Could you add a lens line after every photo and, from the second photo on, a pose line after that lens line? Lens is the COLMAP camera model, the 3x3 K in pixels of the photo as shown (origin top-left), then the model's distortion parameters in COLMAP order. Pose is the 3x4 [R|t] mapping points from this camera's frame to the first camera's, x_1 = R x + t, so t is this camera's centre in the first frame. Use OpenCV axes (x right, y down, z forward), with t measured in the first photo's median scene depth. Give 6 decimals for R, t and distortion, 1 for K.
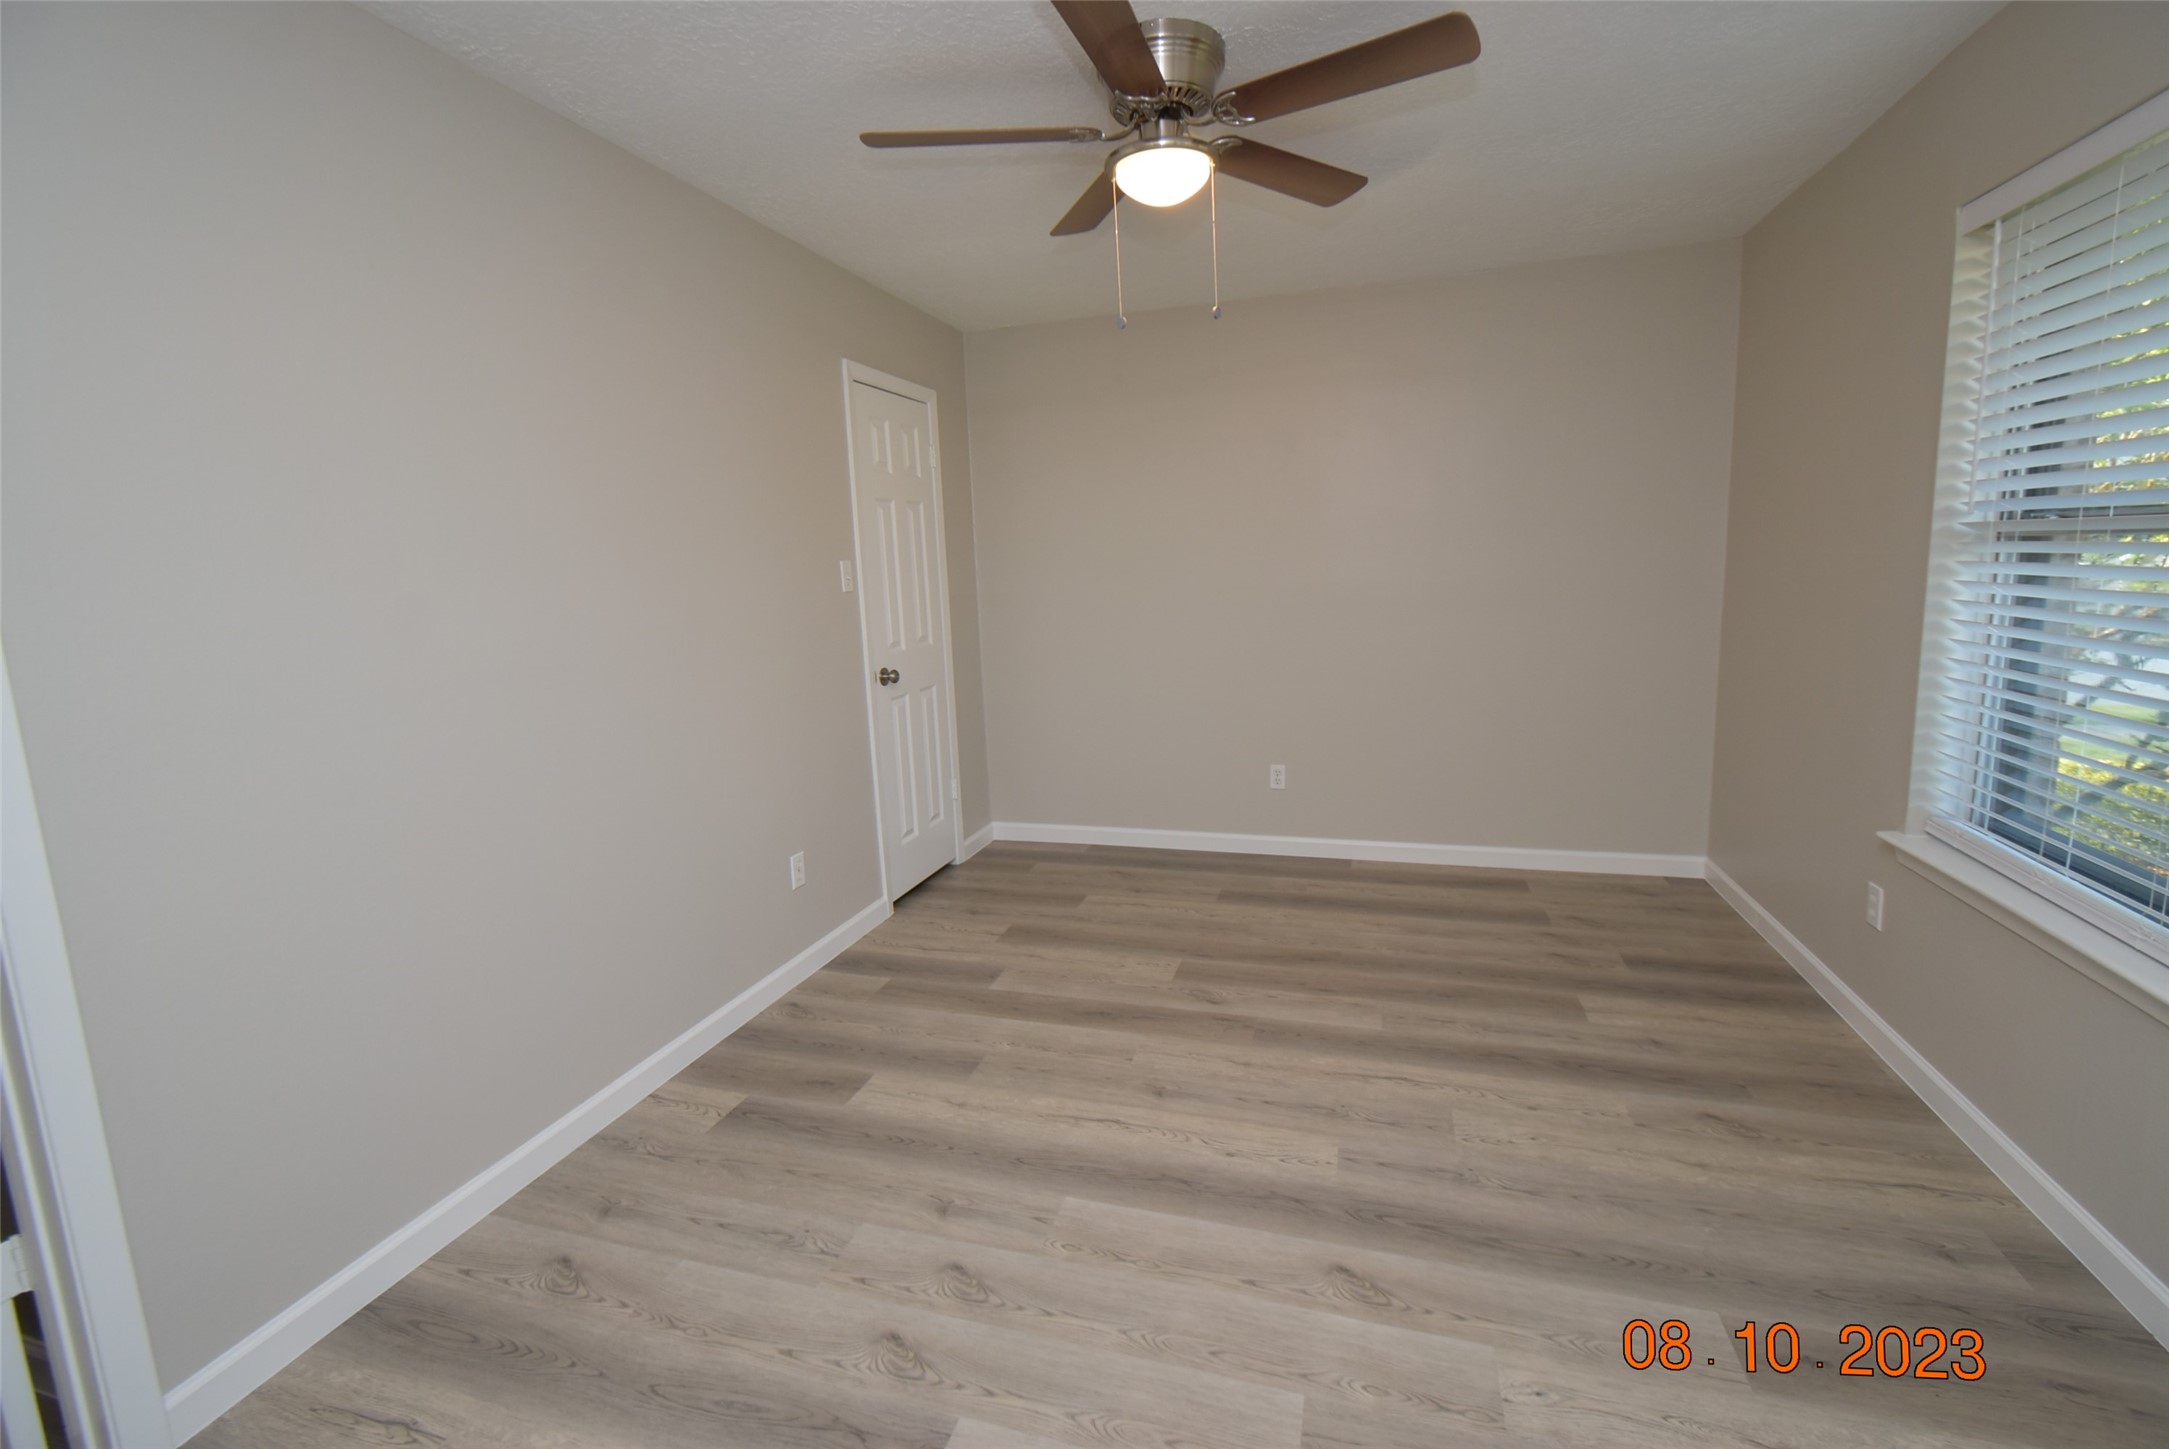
lens RADIAL K [[947.1, 0, 1084.5], [0, 947.1, 724.5], [0, 0, 1]] dist [0.014320, -0.009894]
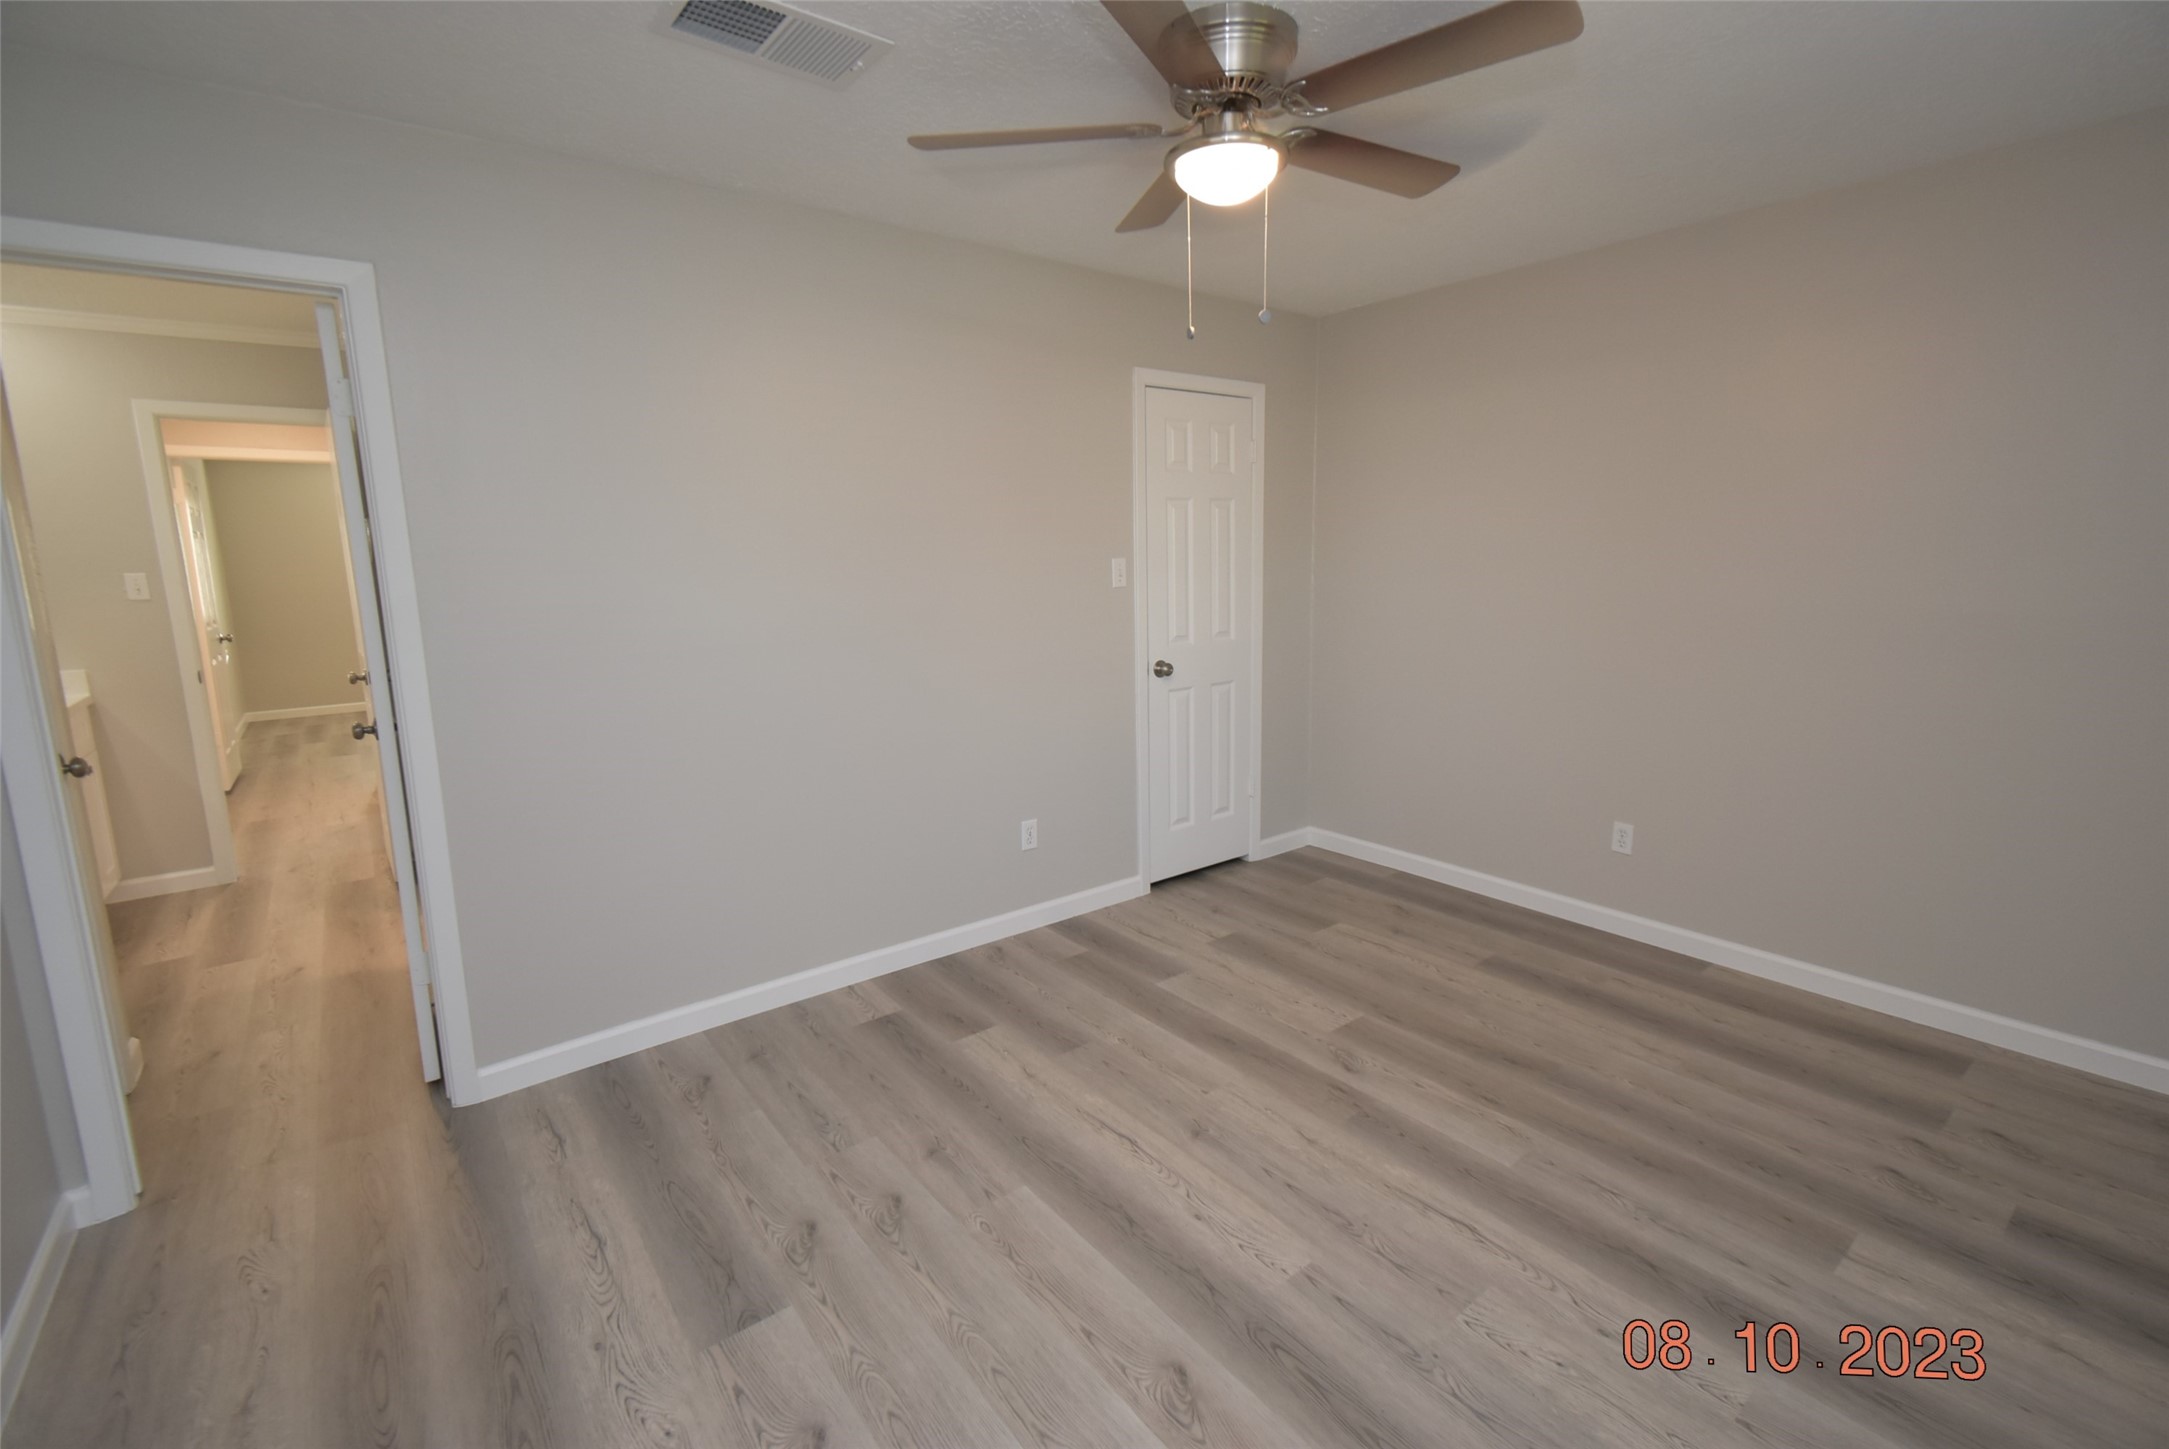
lens RADIAL K [[956.9, 0, 1088.6], [0, 956.9, 715.0], [0, 0, 1]] dist [0.013590, -0.010376]
pose [[0.815415, 0.122054, -0.565863, 0.423745], [-0.110163, 0.992374, 0.055305, -0.063651], [0.568297, 0.017240, 0.822643, 0.115067]]
